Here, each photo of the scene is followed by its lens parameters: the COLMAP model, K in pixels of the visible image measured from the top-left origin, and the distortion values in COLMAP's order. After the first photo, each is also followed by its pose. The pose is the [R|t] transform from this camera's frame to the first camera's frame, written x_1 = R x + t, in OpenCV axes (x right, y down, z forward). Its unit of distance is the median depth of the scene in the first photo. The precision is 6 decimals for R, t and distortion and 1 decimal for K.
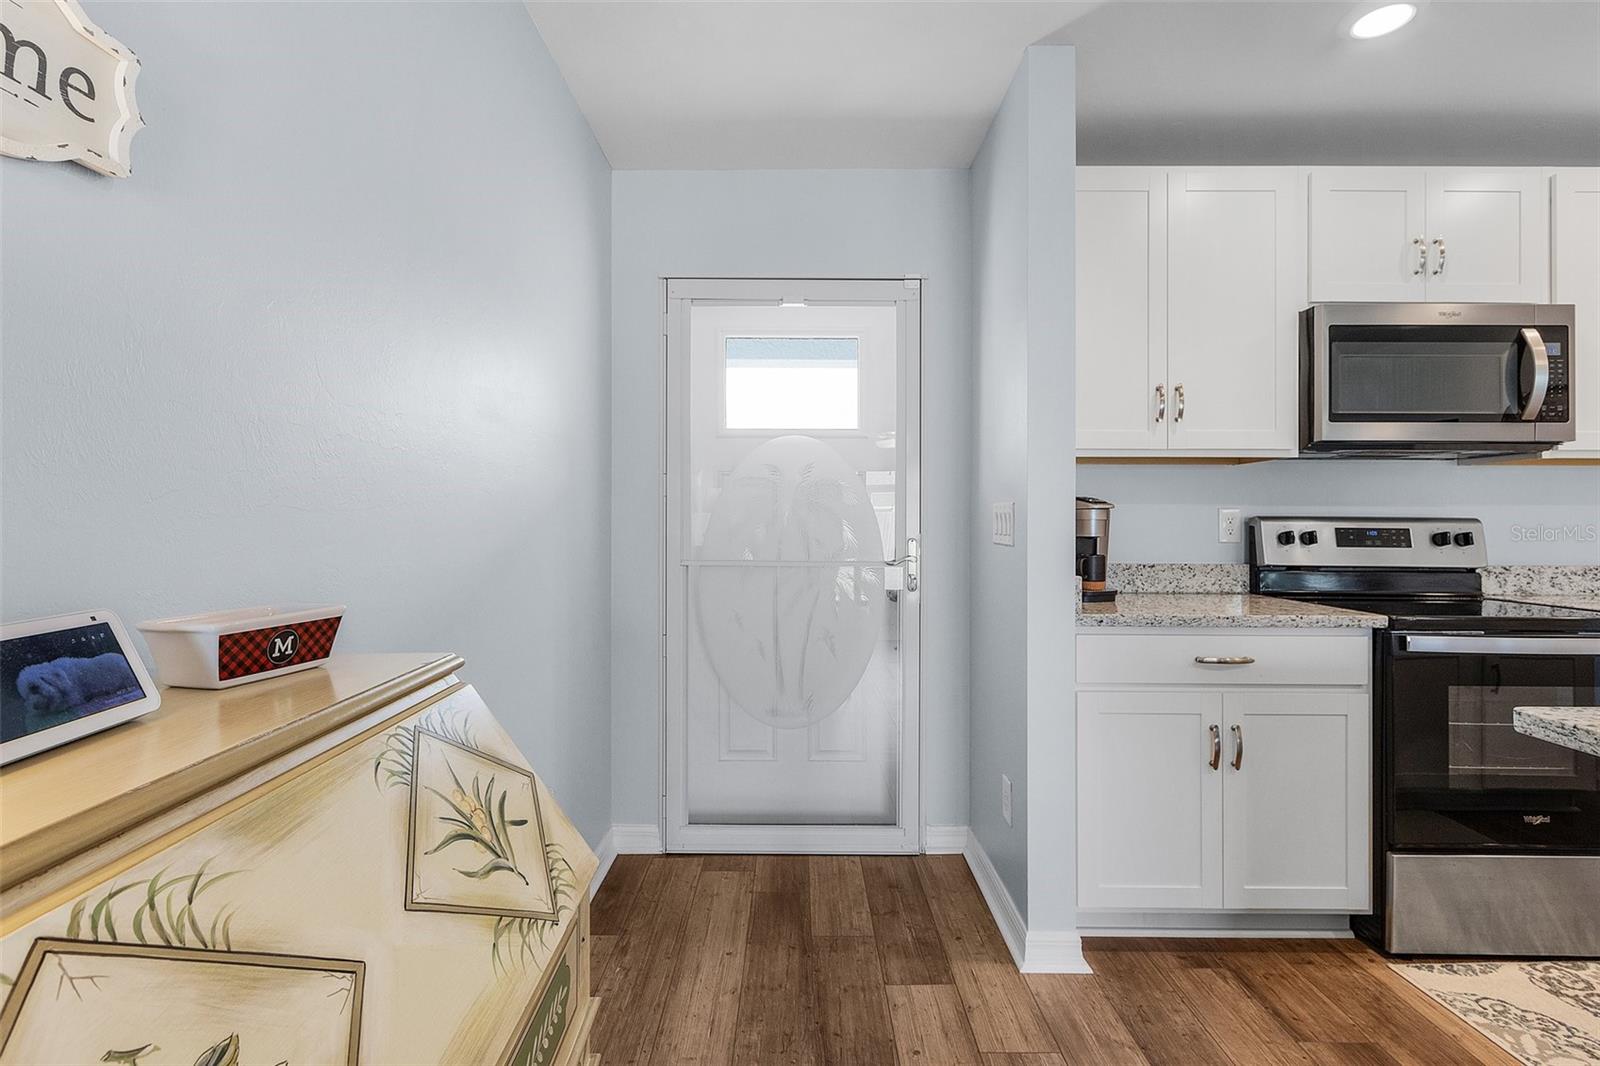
lens RADIAL K [[735.2, 0, 797.3], [0, 735.2, 525.3], [0, 0, 1]] dist [-0.000322, -0.000803]
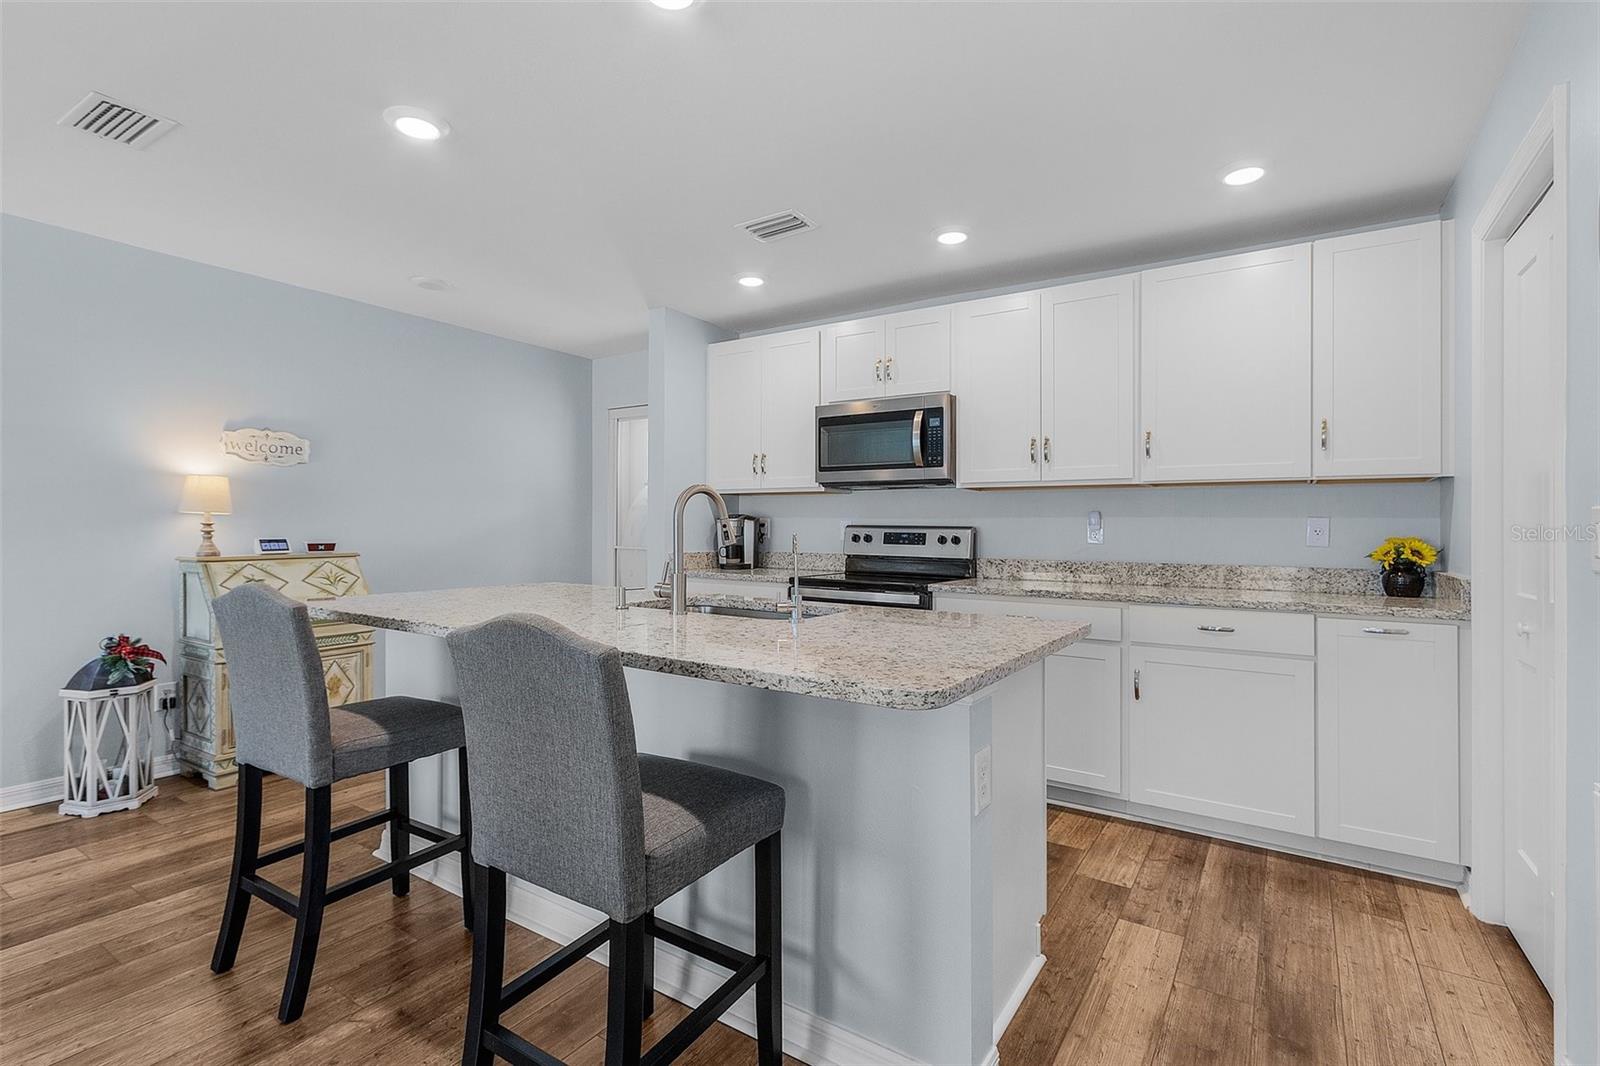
lens RADIAL K [[744.7, 0, 801.4], [0, 744.7, 525.7], [0, 0, 1]] dist [0.000297, 0.000259]
pose [[0.843851, 0.001977, -0.536574, 1.606258], [-0.009795, 0.999883, -0.011721, 0.011233], [0.536489, 0.015146, 0.843772, -0.533484]]
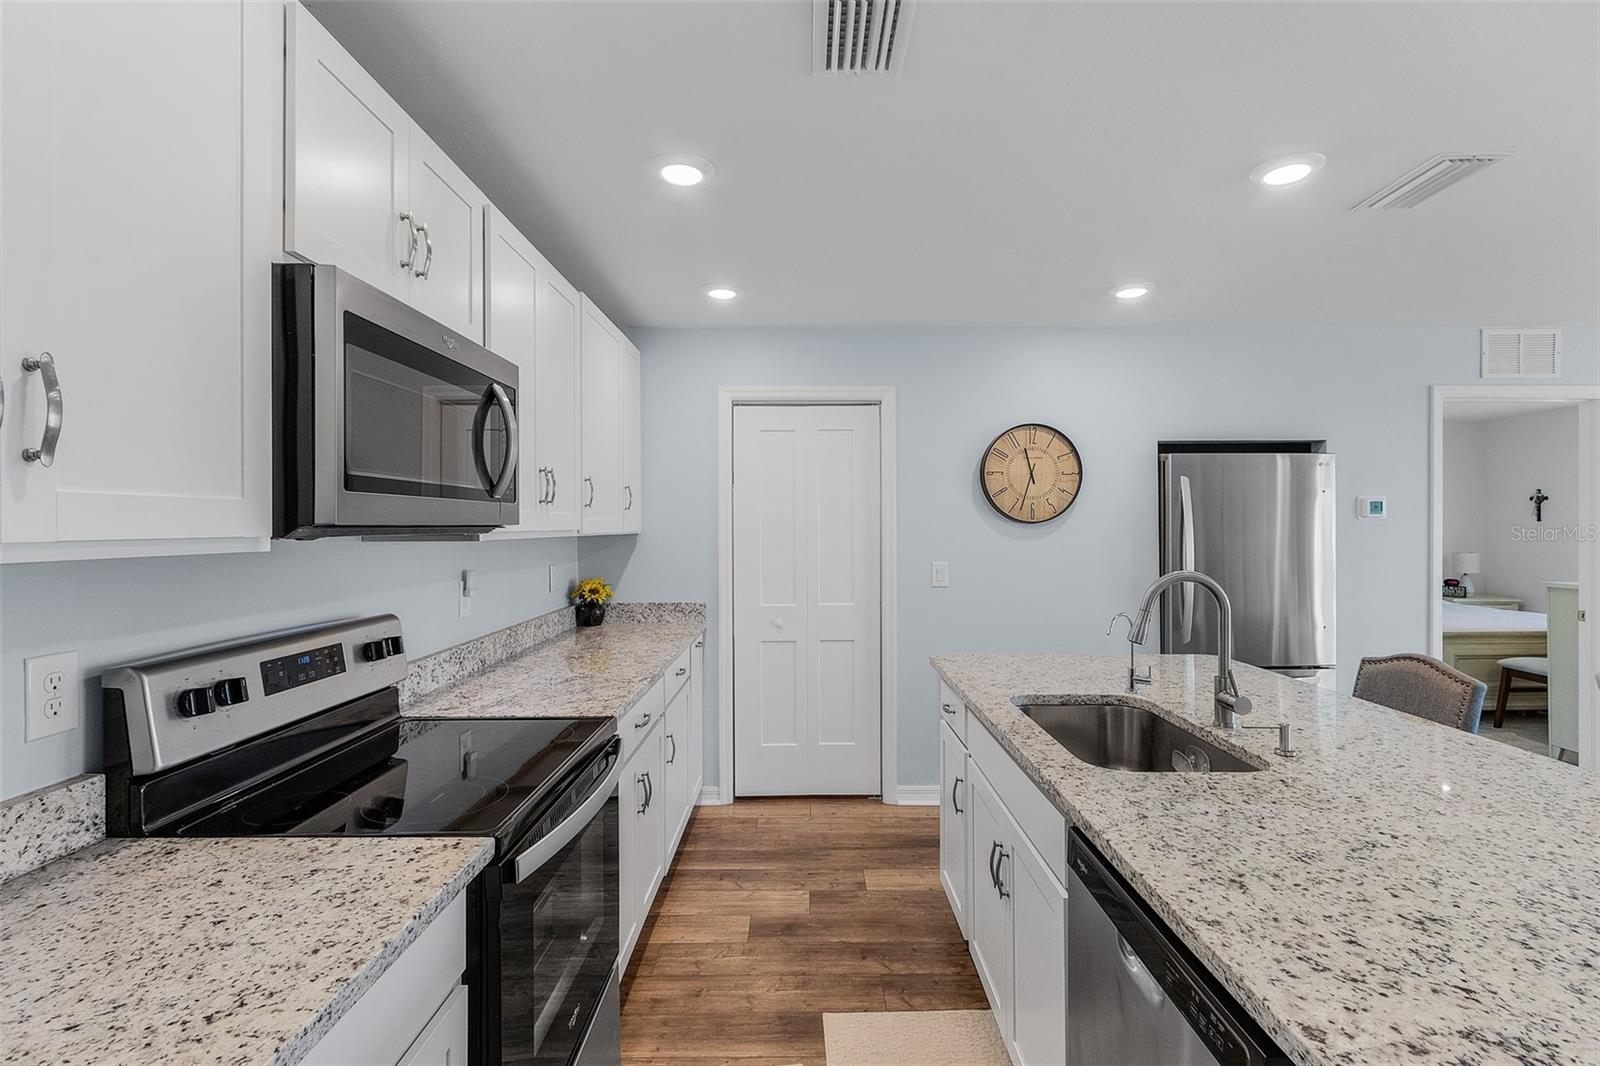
lens RADIAL K [[744.7, 0, 801.4], [0, 744.7, 525.7], [0, 0, 1]] dist [0.000297, 0.000259]
pose [[-0.008603, -0.002910, 0.999959, 0.172529], [0.010103, 0.999944, 0.002997, -0.109029], [-0.999912, 0.010129, -0.008573, 0.647496]]
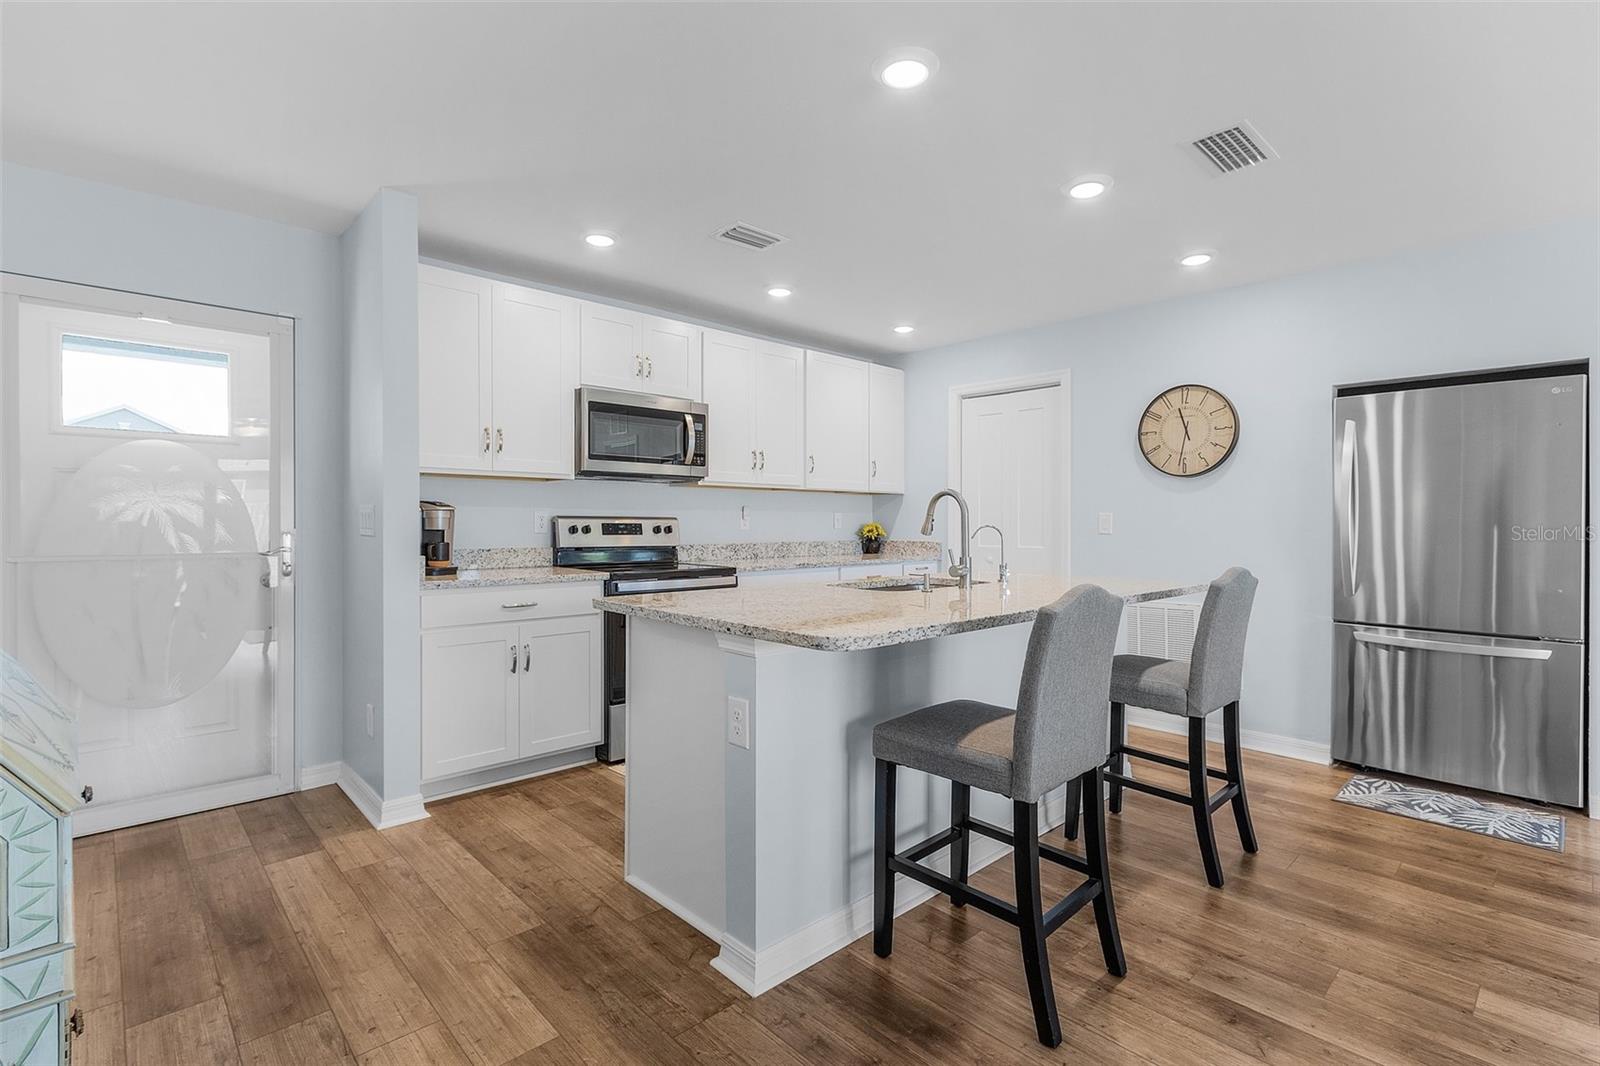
lens RADIAL K [[735.2, 0, 797.3], [0, 735.2, 525.3], [0, 0, 1]] dist [-0.000322, -0.000803]
pose [[0.724944, -0.004042, 0.688796, -0.075999], [0.002259, 0.999991, 0.003491, 0.003852], [-0.688805, -0.000975, 0.724946, -0.513222]]
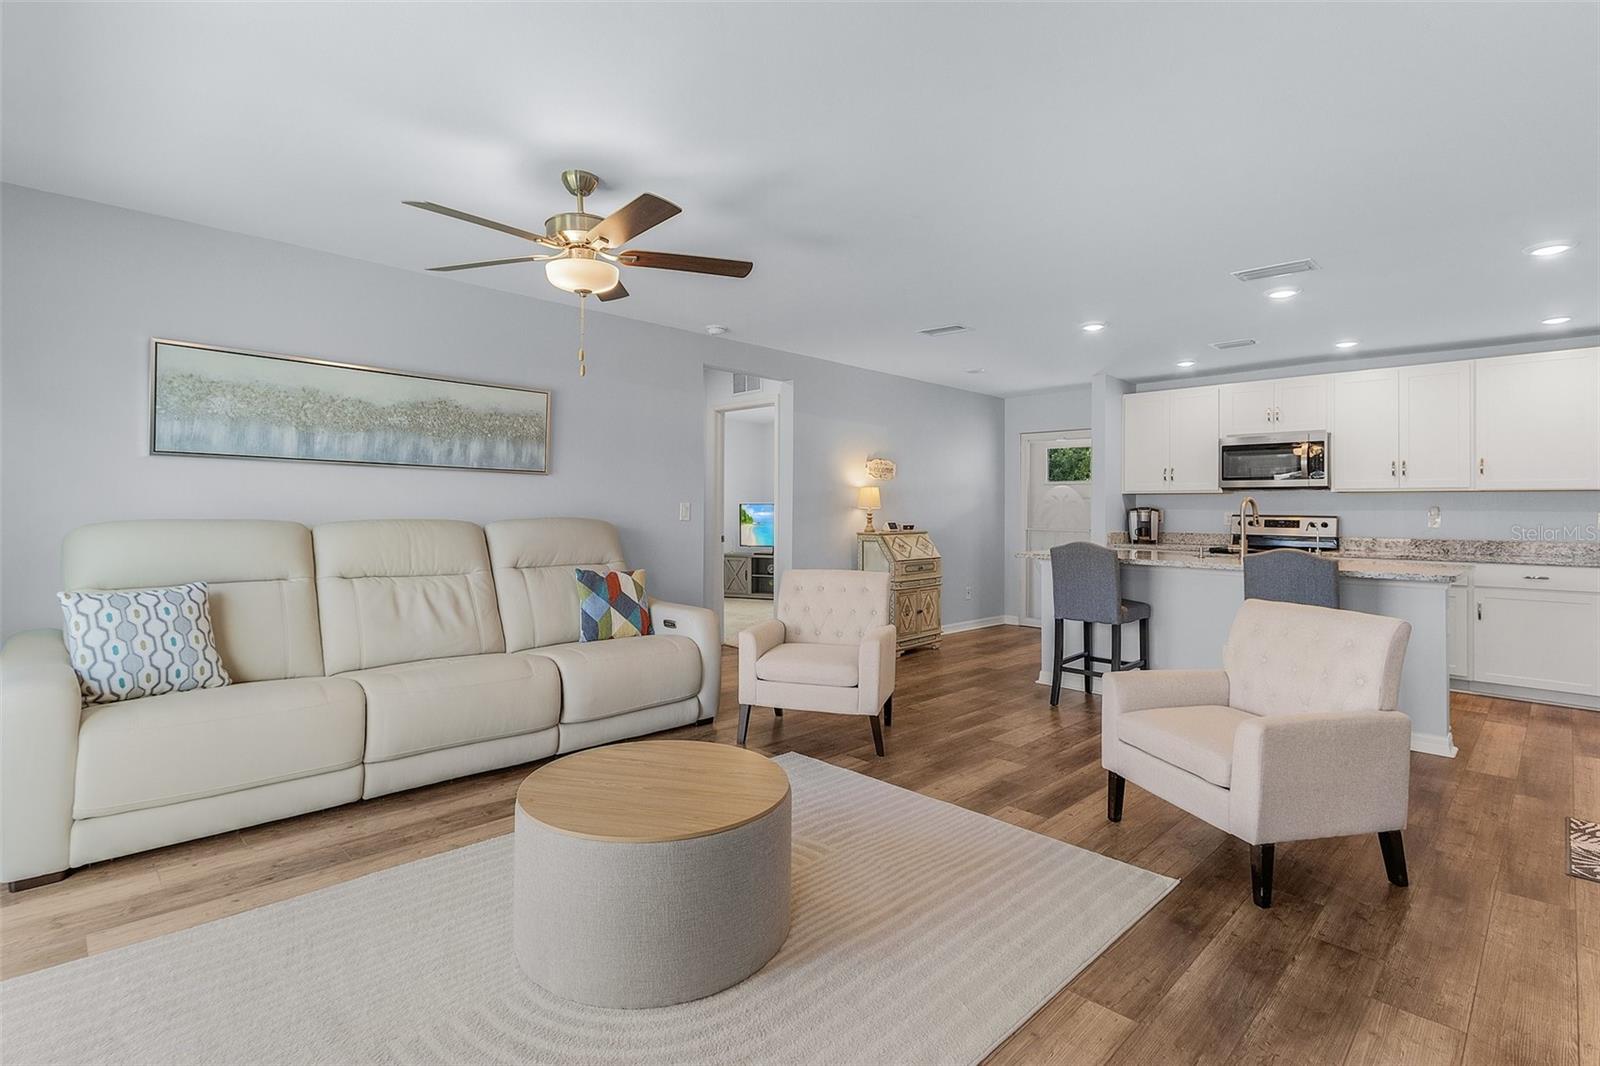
lens RADIAL K [[767.0, 0, 799.0], [0, 767.0, 505.0], [0, 0, 1]] dist [0.000167, -0.000533]
pose [[0.712696, -0.001069, -0.701472, 1.561465], [-0.012008, 0.999834, -0.013723, 0.009823], [0.701371, 0.018203, 0.712564, -2.100315]]
